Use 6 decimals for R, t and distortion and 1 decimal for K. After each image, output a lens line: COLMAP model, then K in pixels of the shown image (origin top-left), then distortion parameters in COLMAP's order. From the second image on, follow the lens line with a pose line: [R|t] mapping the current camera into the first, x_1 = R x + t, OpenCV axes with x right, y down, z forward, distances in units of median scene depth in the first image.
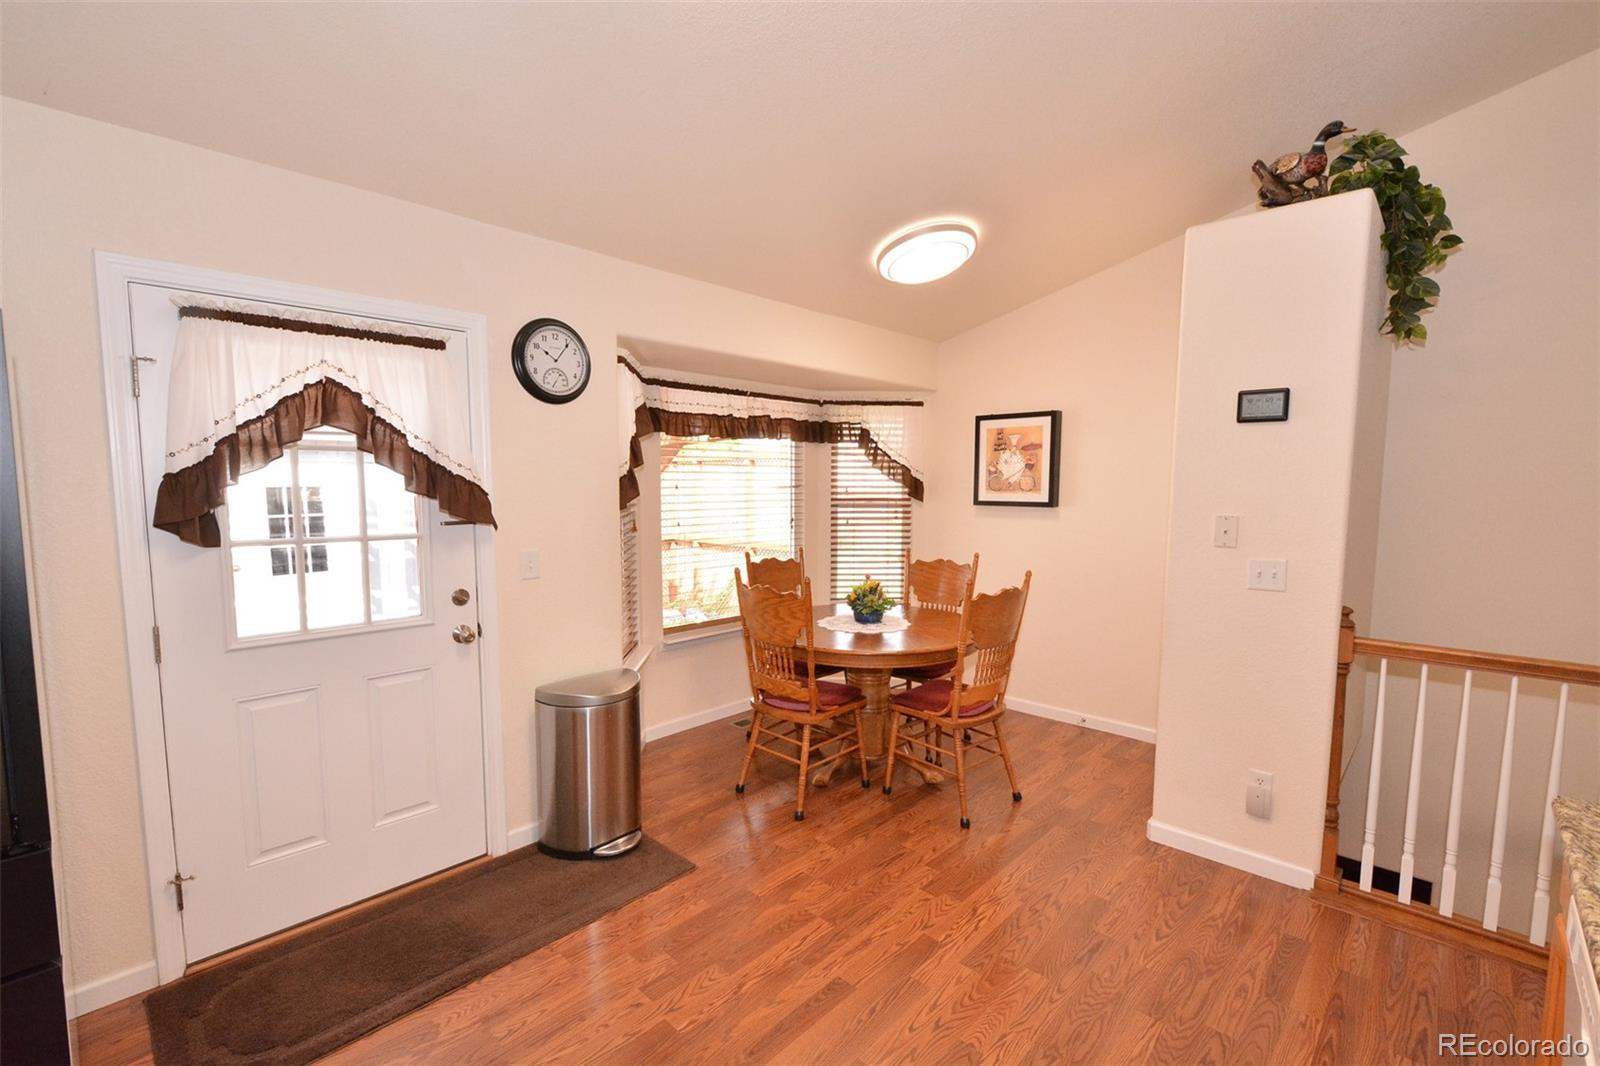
lens RADIAL K [[703.5, 0, 790.7], [0, 703.5, 547.4], [0, 0, 1]] dist [0.000927, -0.002908]
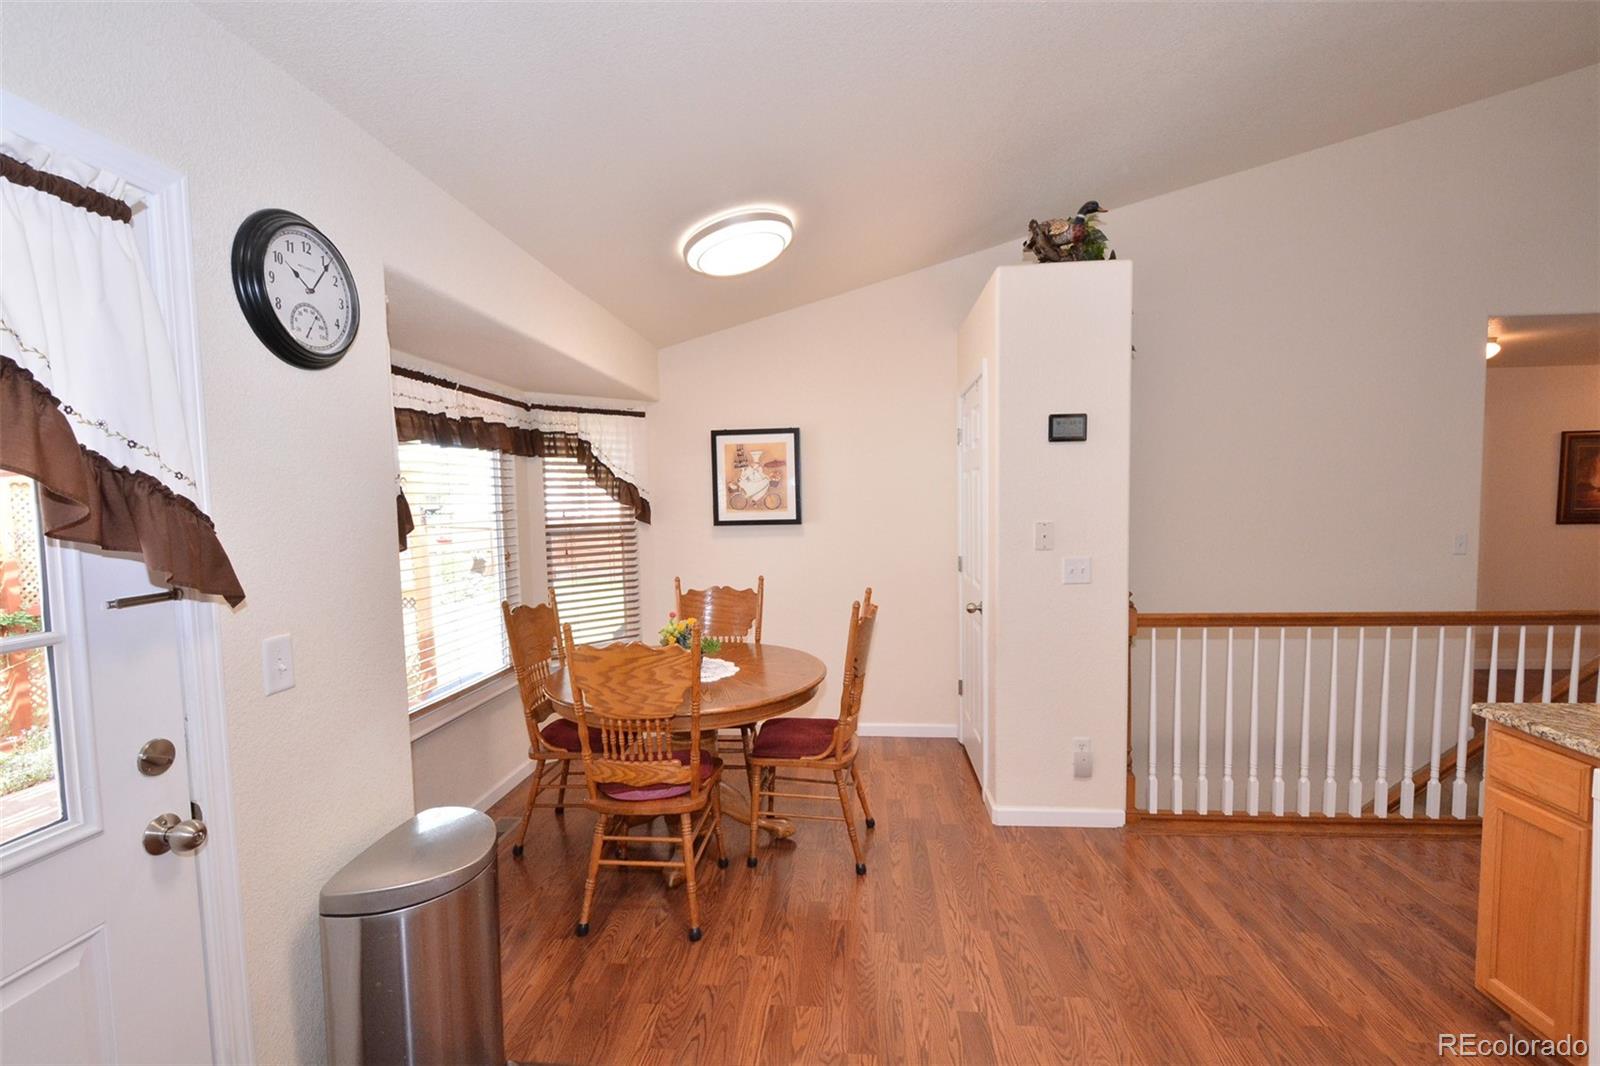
lens RADIAL K [[703.5, 0, 794.4], [0, 703.5, 547.7], [0, 0, 1]] dist [0.000927, -0.002908]
pose [[0.781679, -0.061018, 0.620689, -0.339305], [0.081711, 0.996644, -0.004928, -0.025580], [-0.618305, 0.054569, 0.784042, 0.293448]]
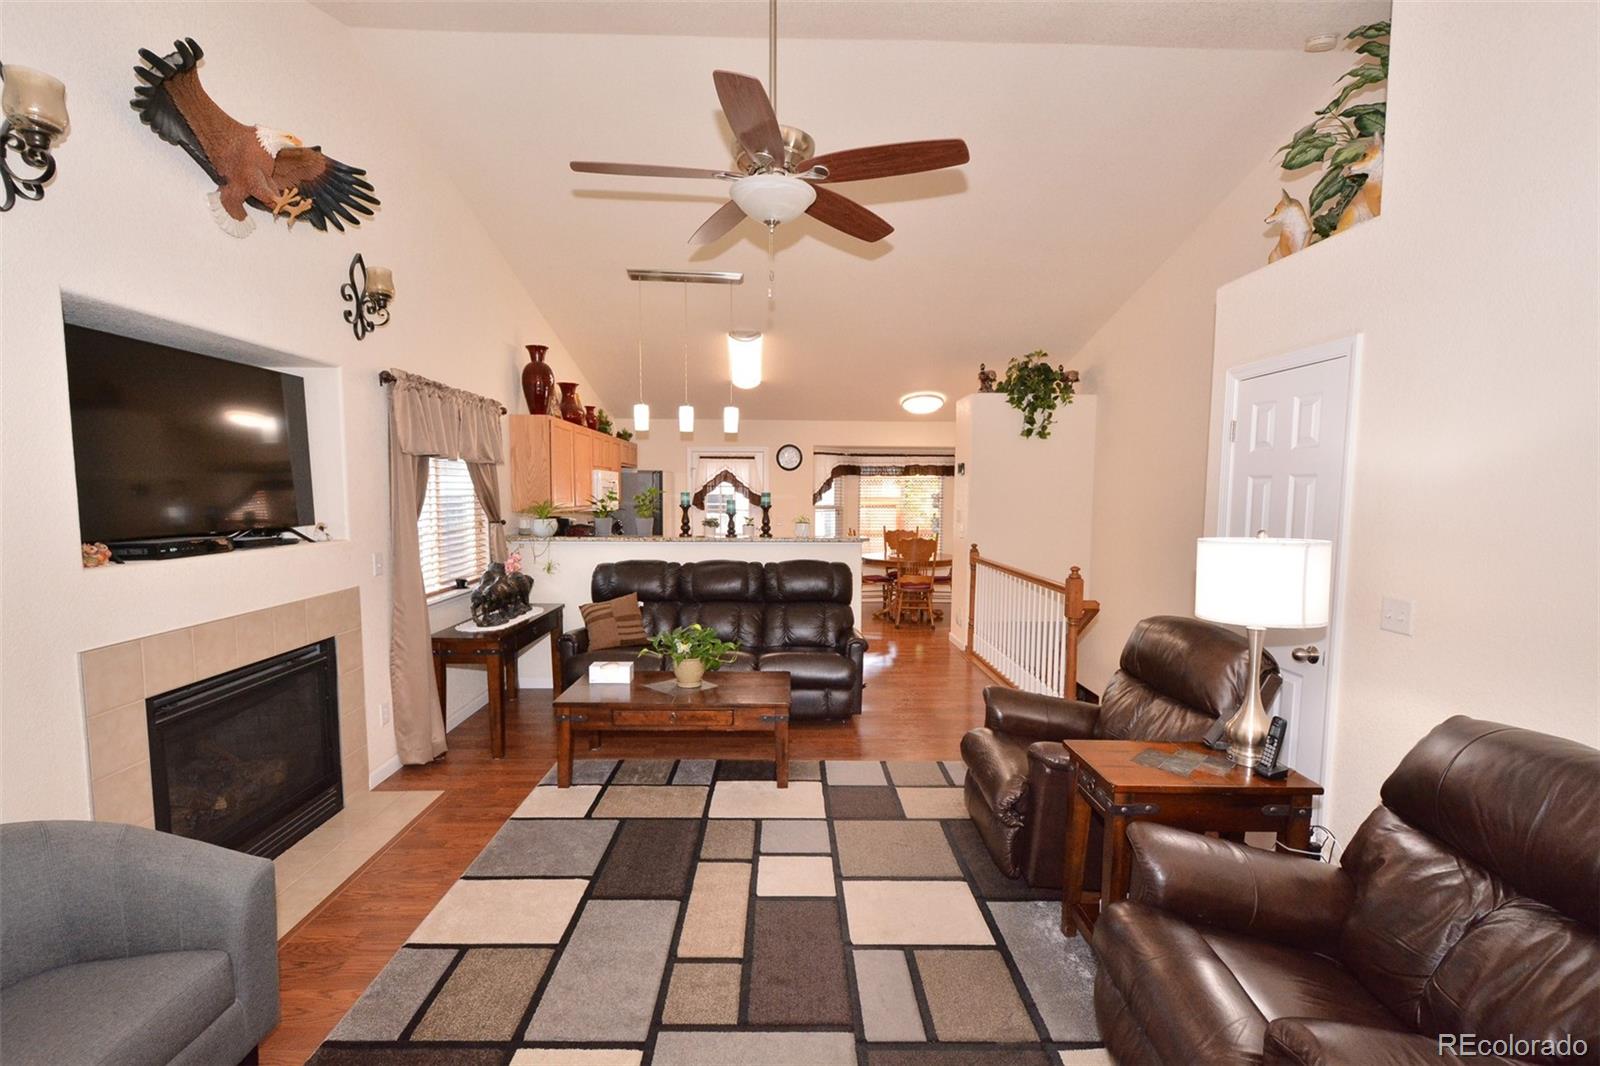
lens RADIAL K [[703.5, 0, 797.0], [0, 703.5, 536.9], [0, 0, 1]] dist [0.000927, -0.002908]
pose [[0.712521, 0.046980, -0.700077, 1.684385], [-0.066523, 0.997785, -0.000747, 0.081120], [0.698491, 0.047104, 0.714067, -1.073955]]
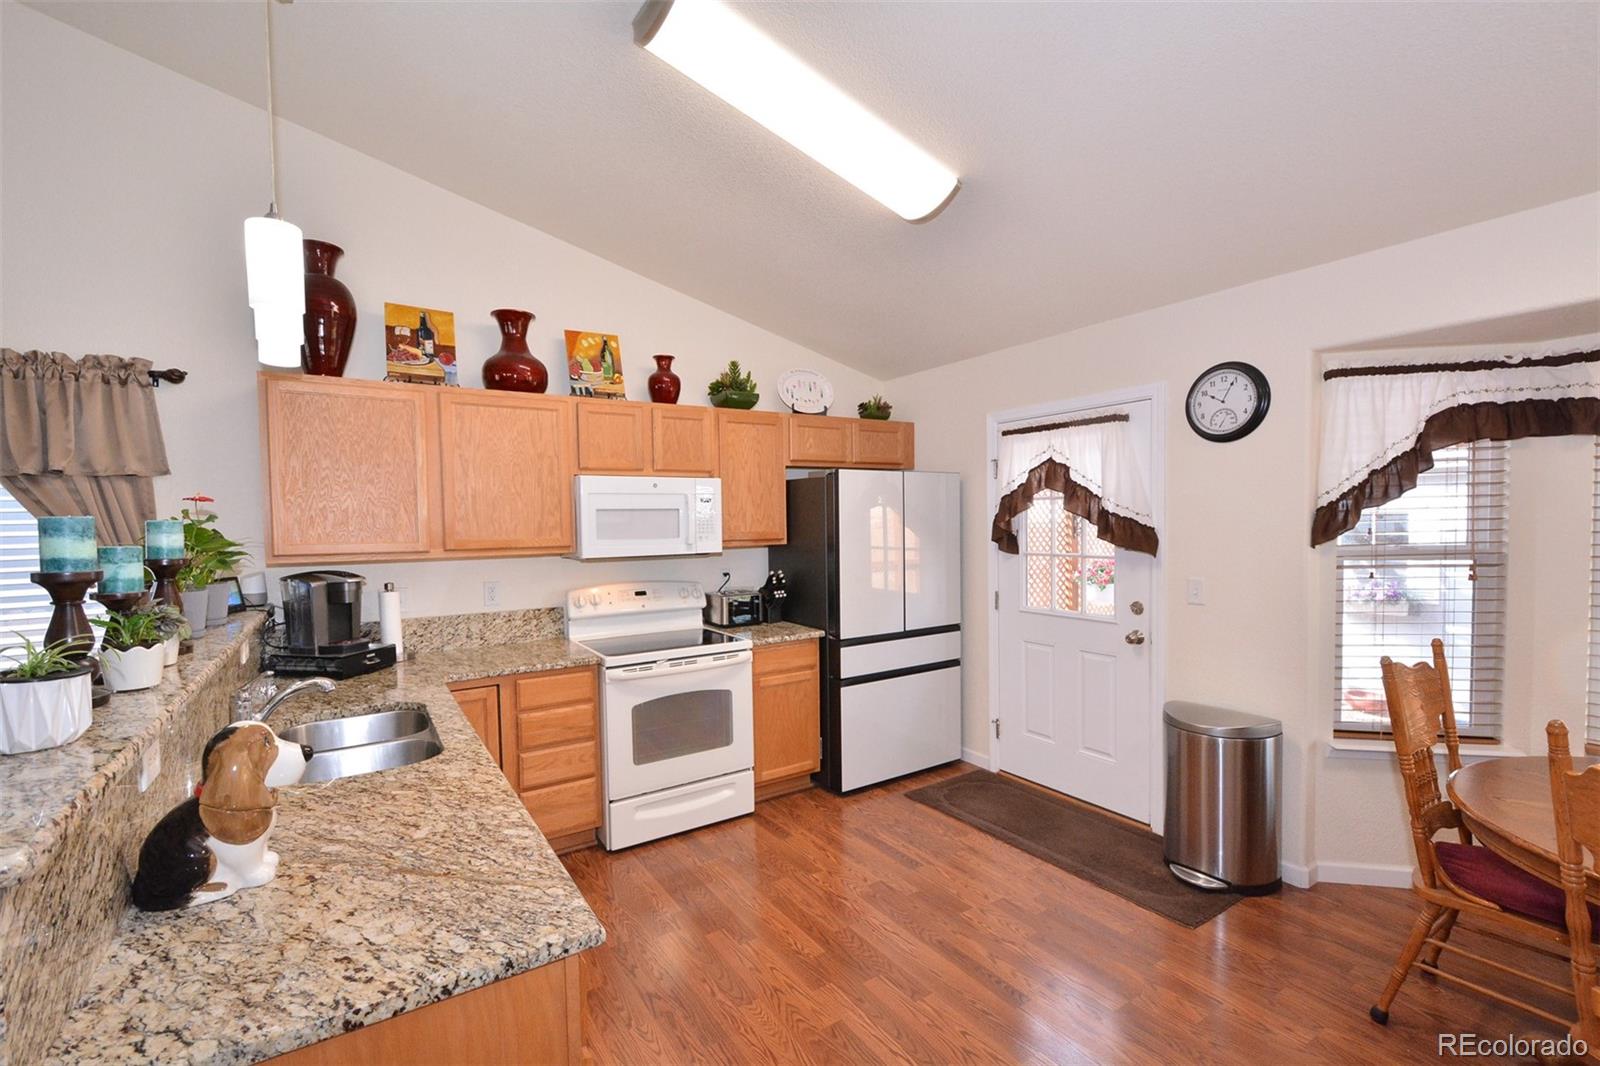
lens RADIAL K [[703.5, 0, 796.9], [0, 703.5, 547.4], [0, 0, 1]] dist [0.000927, -0.002908]
pose [[-0.230419, 0.041050, -0.972225, 0.731896], [-0.070622, 0.995770, 0.058781, -0.056388], [0.970526, 0.082205, -0.226545, 0.552093]]
